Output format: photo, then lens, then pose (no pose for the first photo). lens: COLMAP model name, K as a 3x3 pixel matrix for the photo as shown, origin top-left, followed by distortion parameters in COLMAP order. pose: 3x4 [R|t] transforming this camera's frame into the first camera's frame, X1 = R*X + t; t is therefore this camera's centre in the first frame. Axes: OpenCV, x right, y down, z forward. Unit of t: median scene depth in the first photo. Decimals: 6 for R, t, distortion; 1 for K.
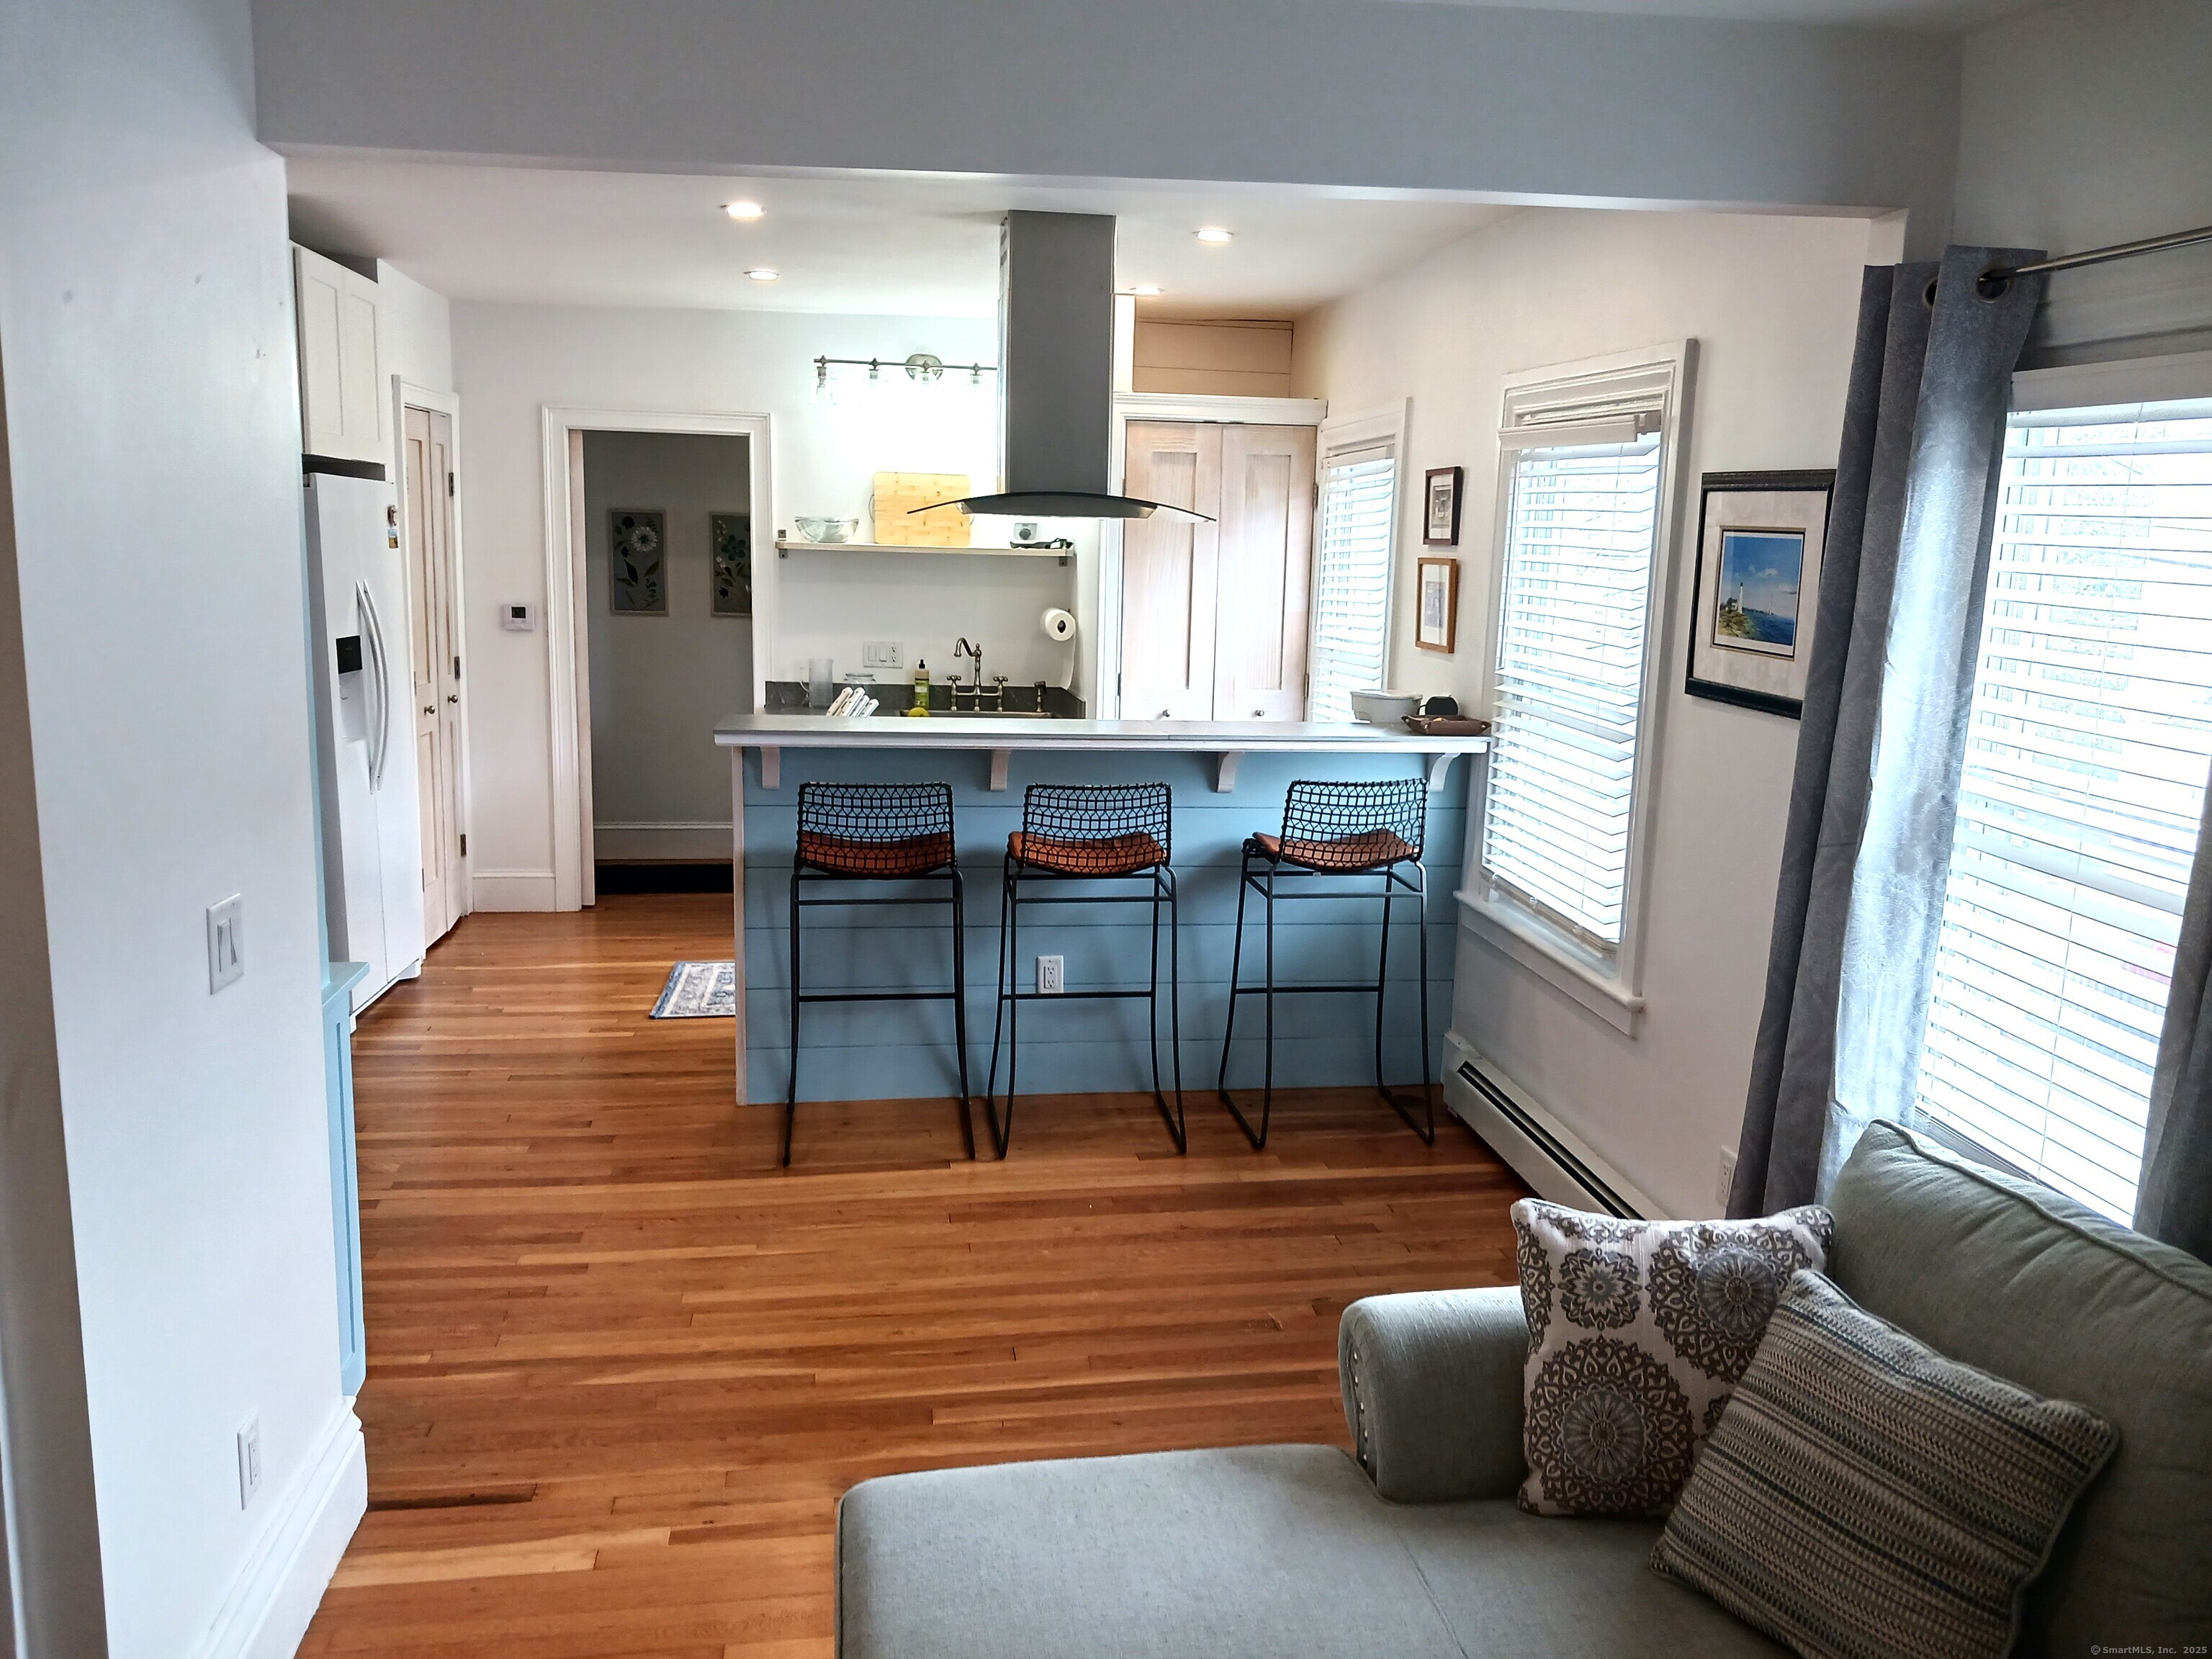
lens RADIAL K [[1768.2, 0, 1106.0], [0, 1768.2, 829.5], [0, 0, 1]] dist [0.003536, 0.008825]
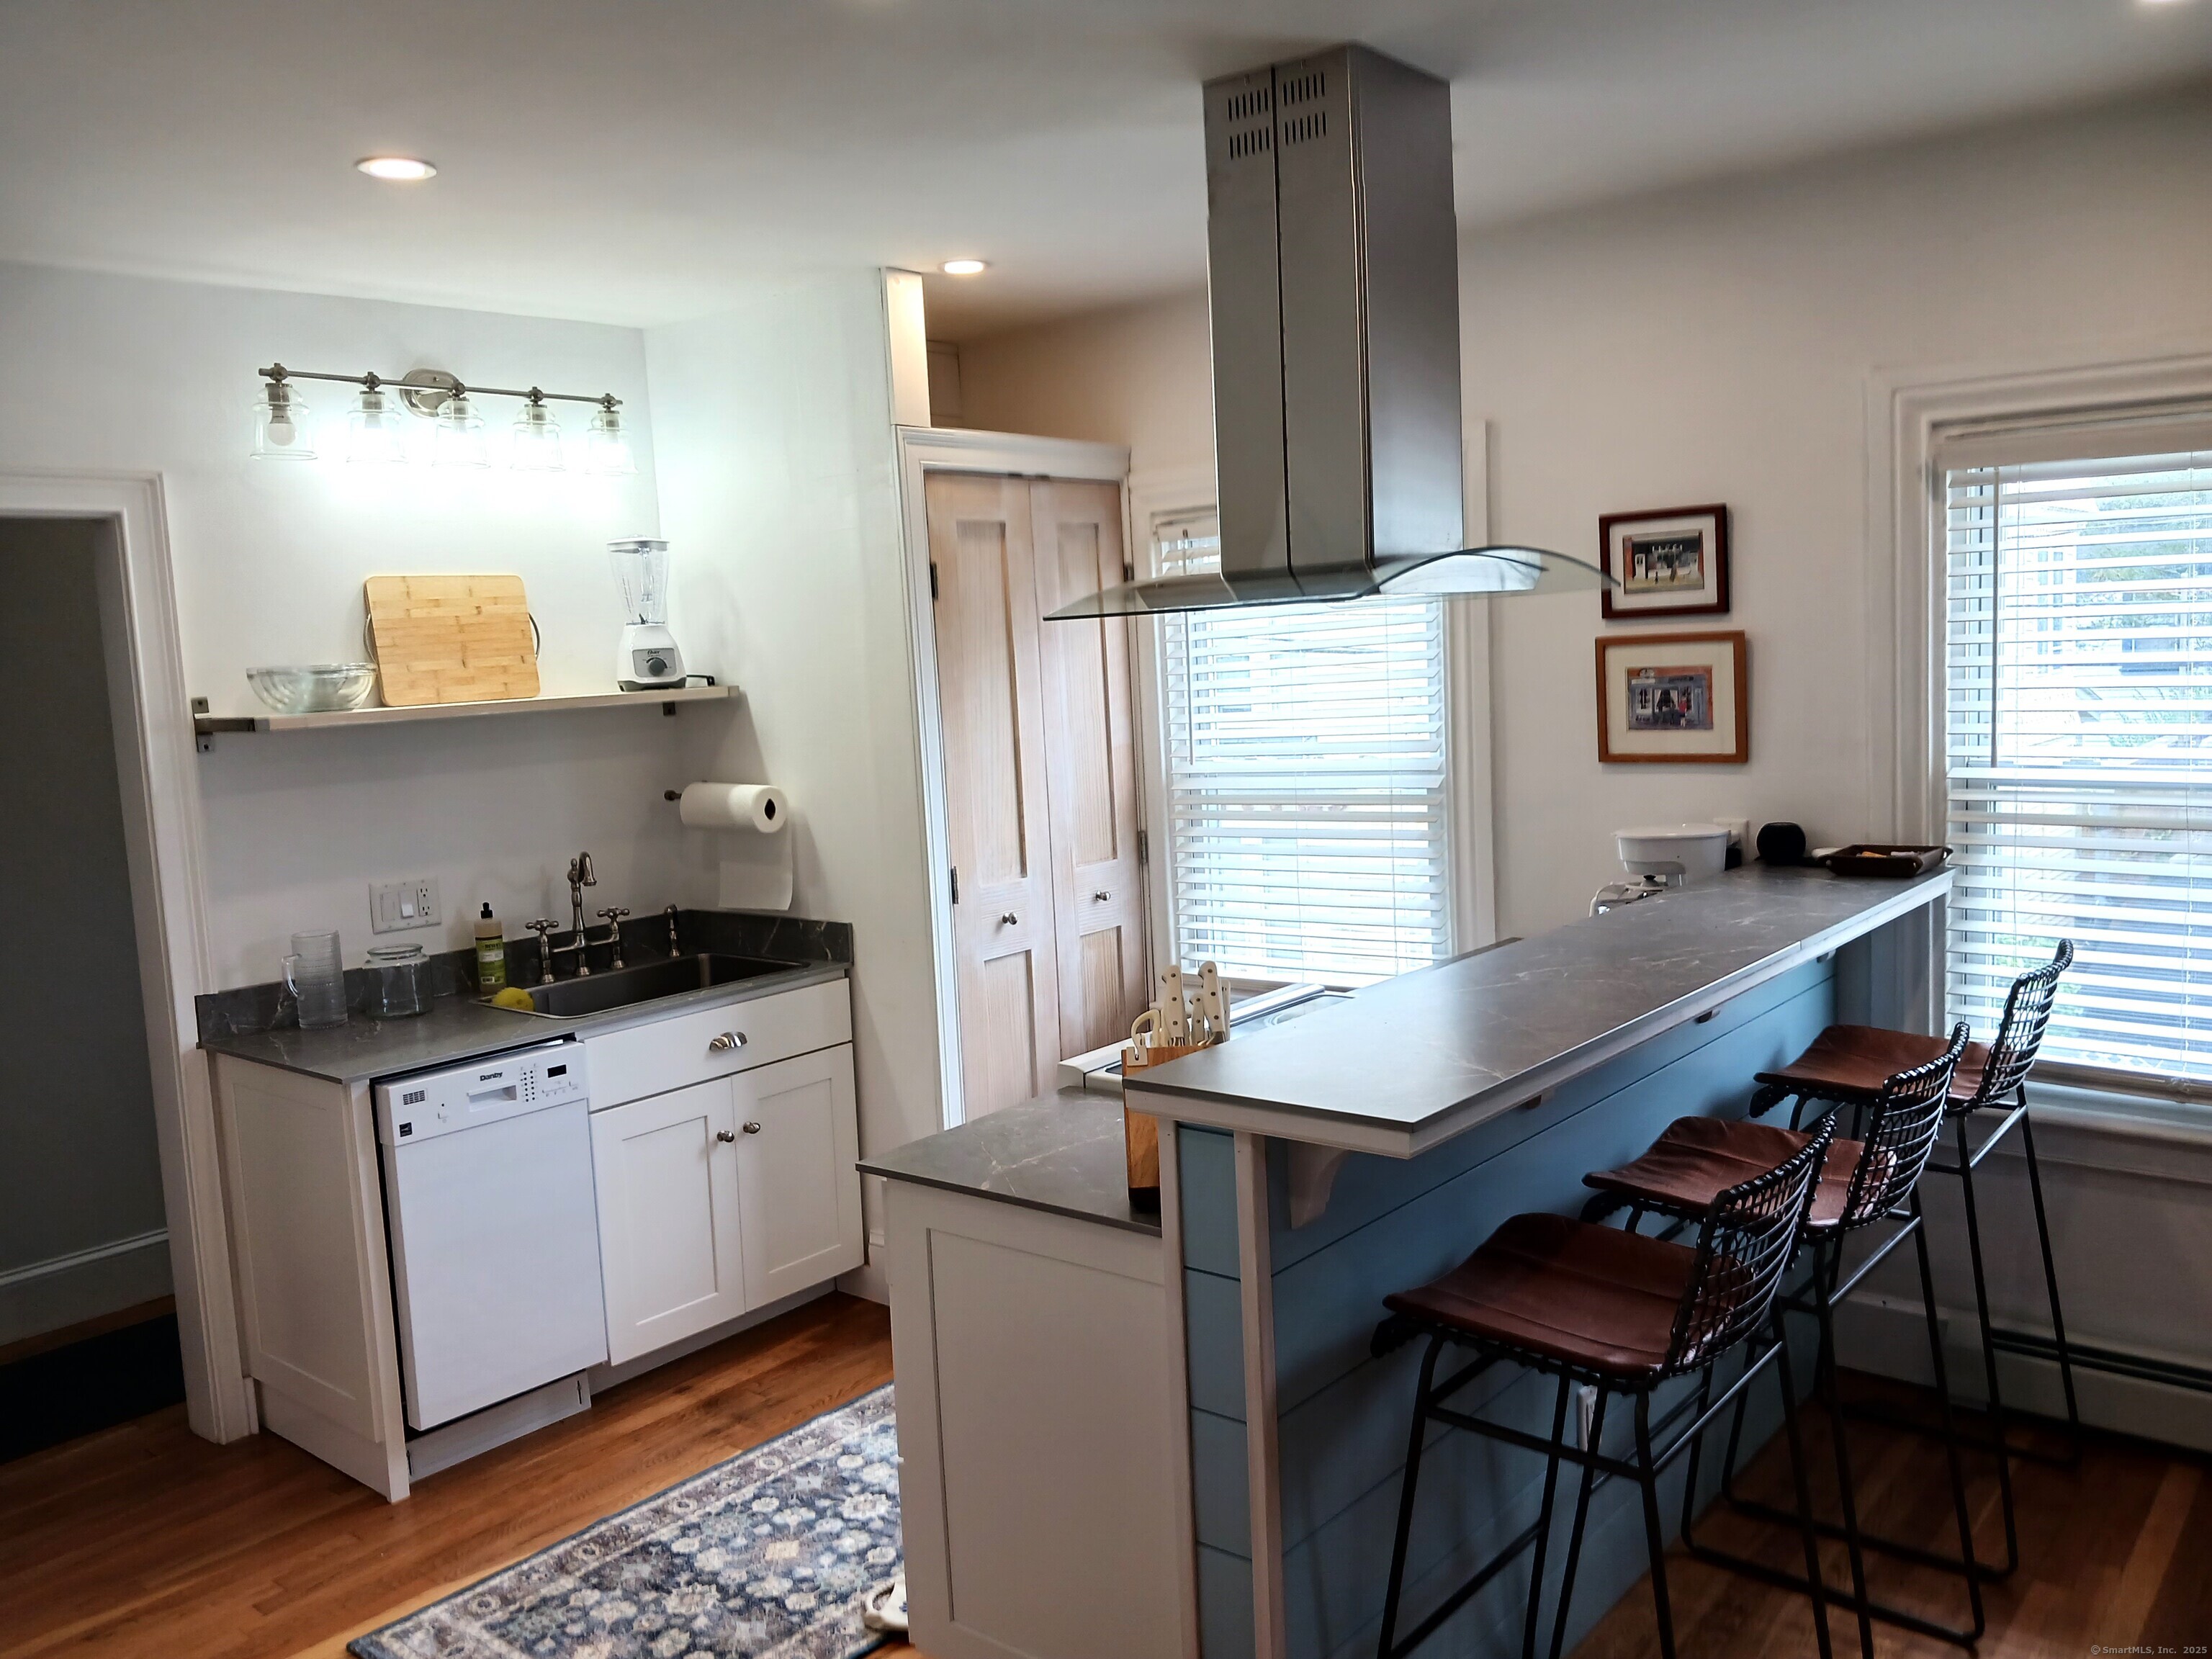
lens RADIAL K [[1742.6, 0, 1111.8], [0, 1742.6, 783.6], [0, 0, 1]] dist [0.000402, 0.000460]
pose [[0.736783, -0.118395, 0.665682, -0.373852], [0.179534, 0.983464, -0.023797, -0.097227], [-0.651857, 0.137046, 0.745856, 0.518277]]
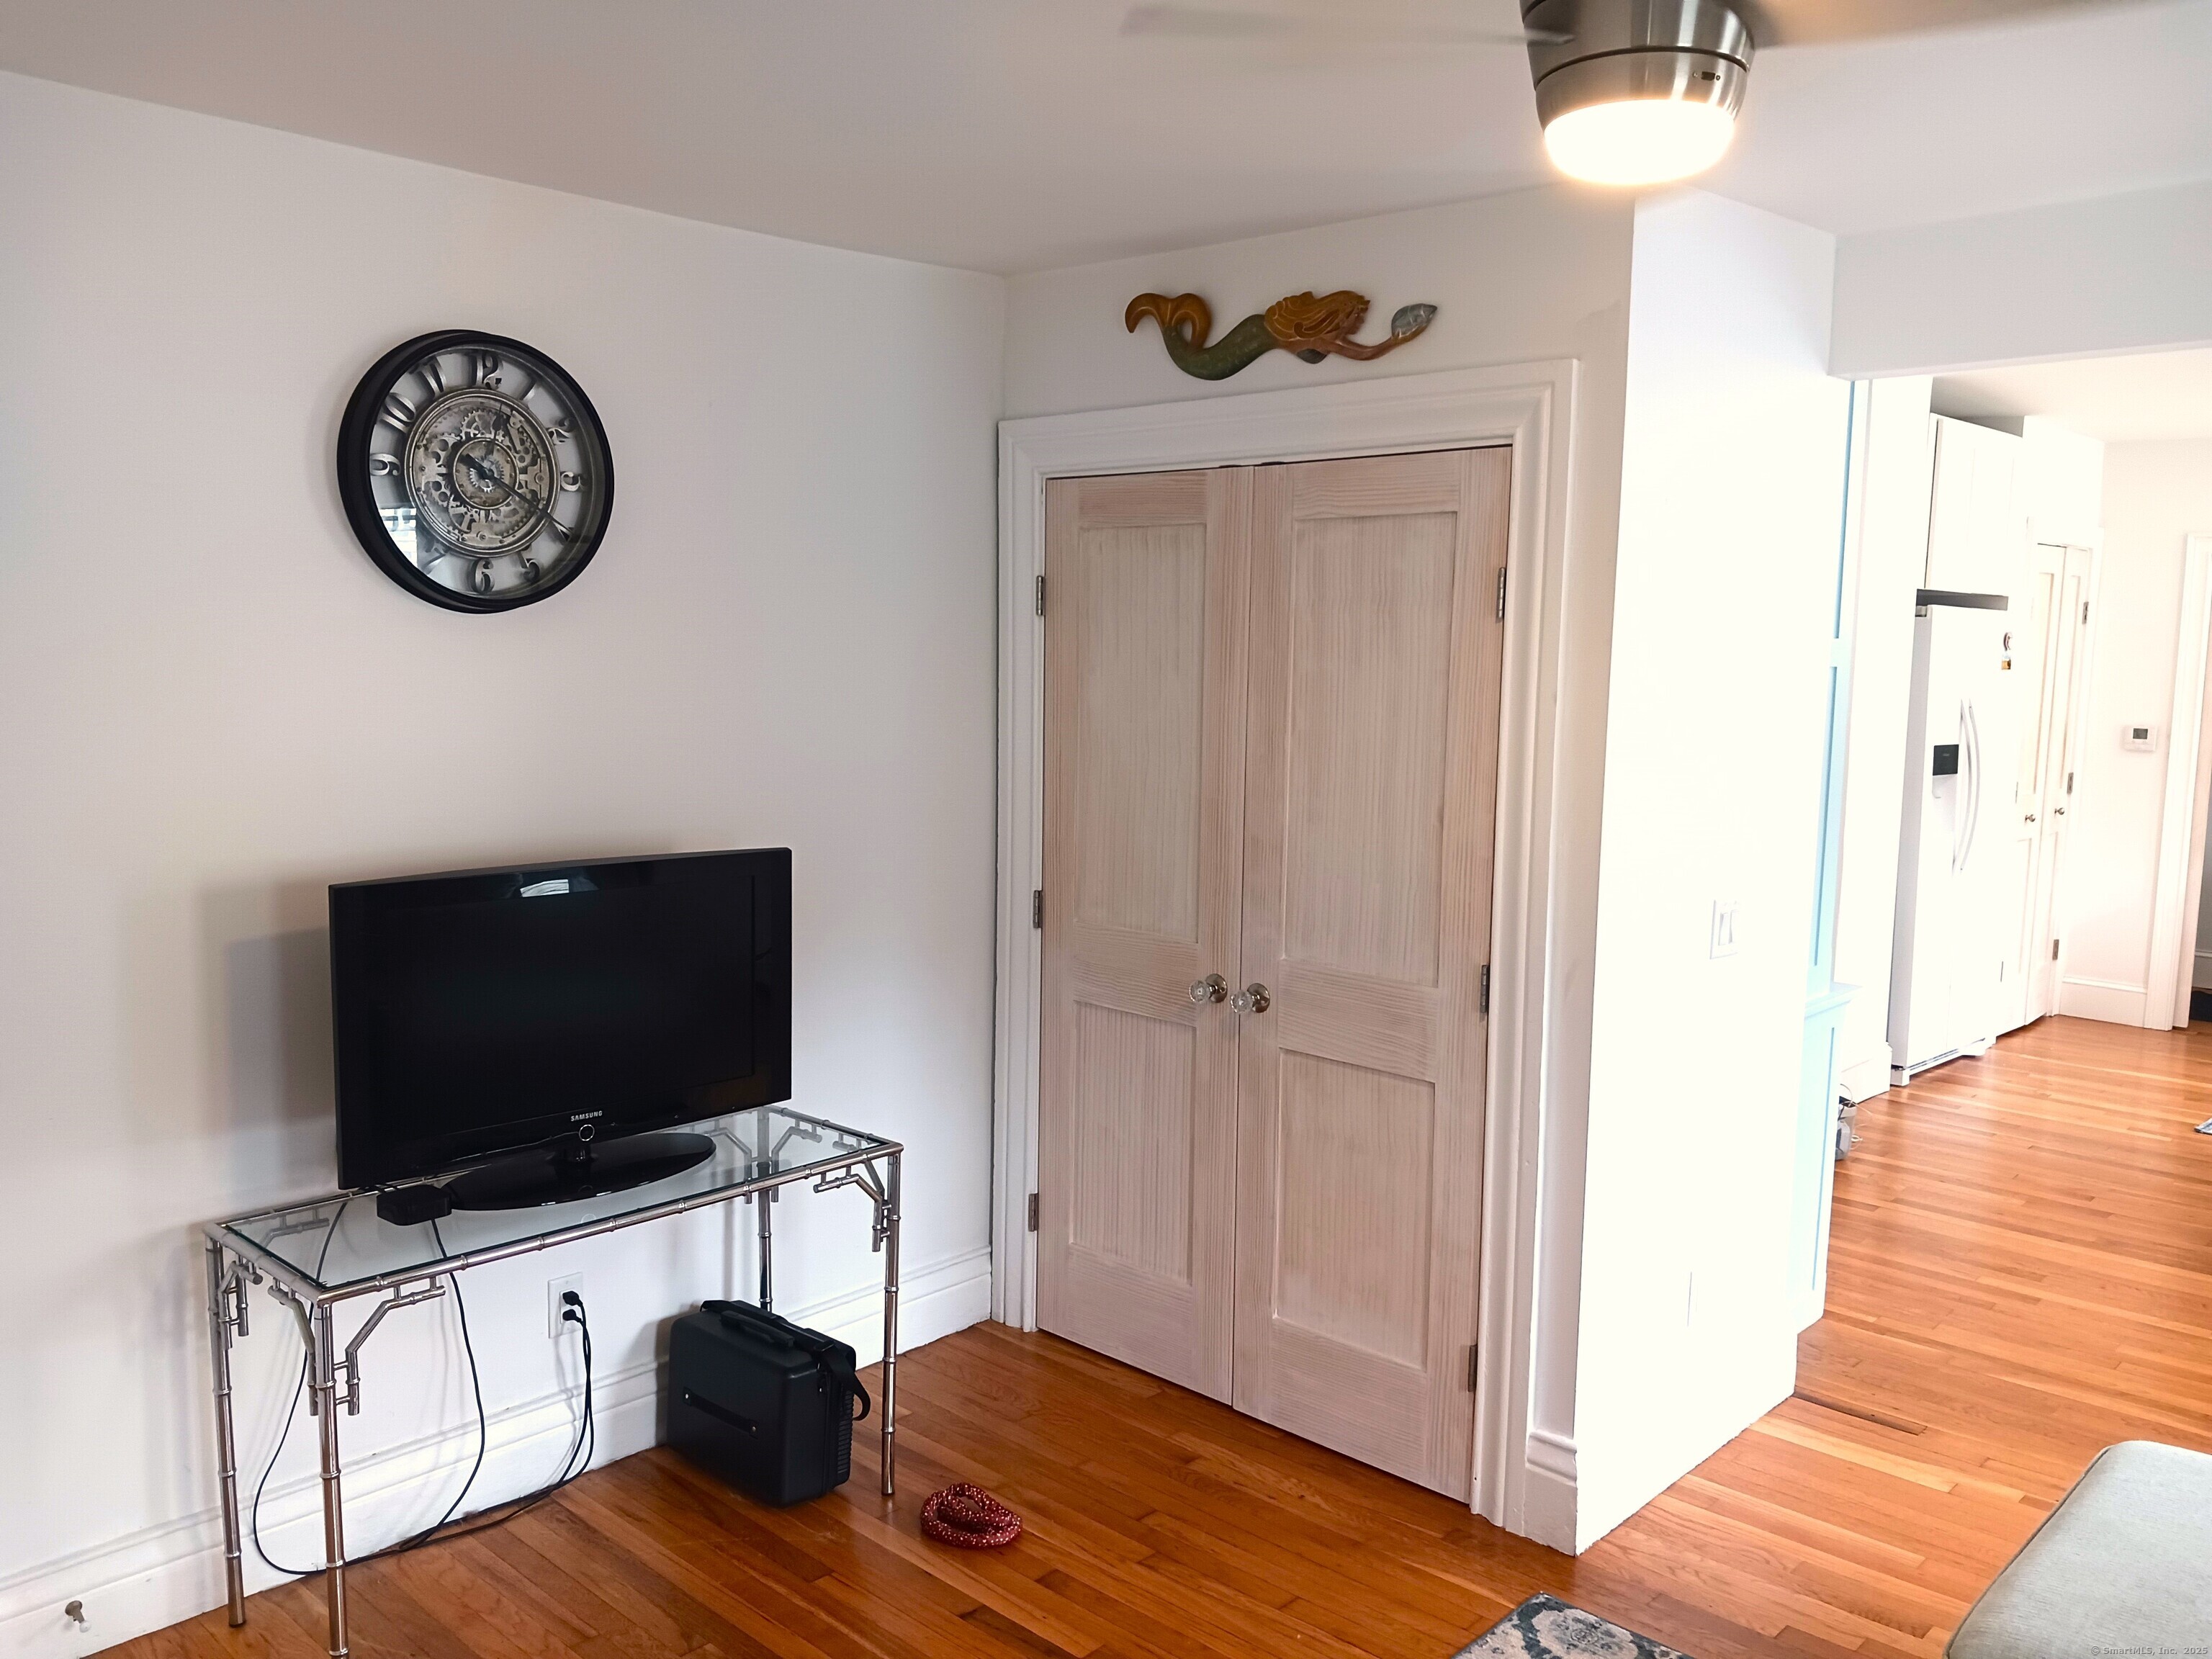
lens RADIAL K [[1768.2, 0, 1106.0], [0, 1768.2, 829.5], [0, 0, 1]] dist [0.003536, 0.008825]
pose [[0.611765, 0.075204, -0.787457, 0.147697], [-0.134429, 0.990875, -0.009804, 0.030455], [0.779534, 0.111855, 0.616292, -0.130965]]
